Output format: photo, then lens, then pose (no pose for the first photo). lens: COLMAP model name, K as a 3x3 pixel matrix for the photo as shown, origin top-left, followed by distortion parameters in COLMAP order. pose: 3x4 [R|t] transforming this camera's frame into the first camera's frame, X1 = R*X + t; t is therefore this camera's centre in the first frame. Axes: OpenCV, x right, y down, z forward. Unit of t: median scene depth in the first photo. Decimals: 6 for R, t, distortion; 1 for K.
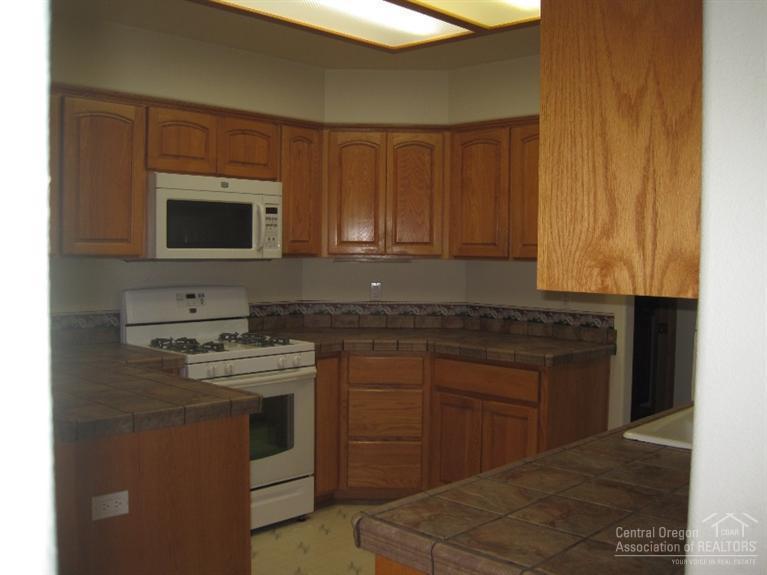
lens RADIAL K [[791.1, 0, 388.9], [0, 791.1, 285.0], [0, 0, 1]] dist [-0.135057, 0.000000]
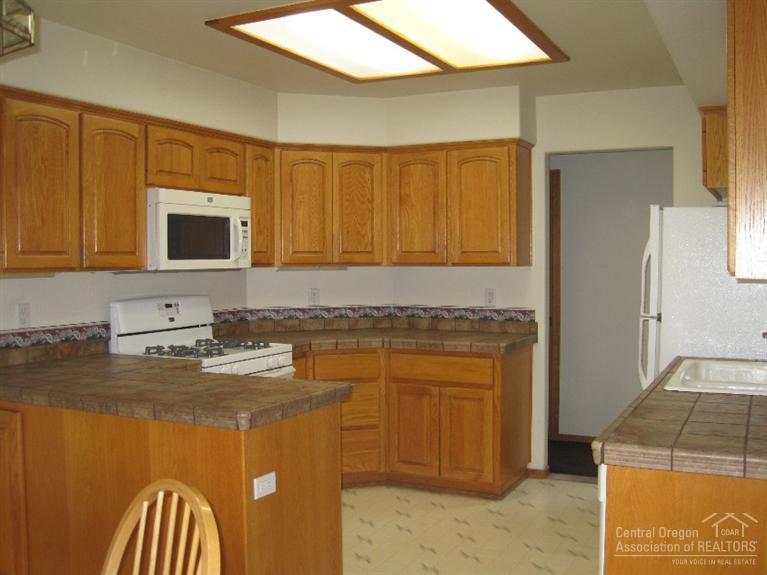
lens RADIAL K [[791.1, 0, 386.8], [0, 791.1, 291.2], [0, 0, 1]] dist [-0.135057, 0.000000]
pose [[0.957284, -0.028655, 0.287726, -0.272662], [0.029760, 0.999557, 0.000533, 0.002957], [-0.287614, 0.008052, 0.957713, -0.083076]]
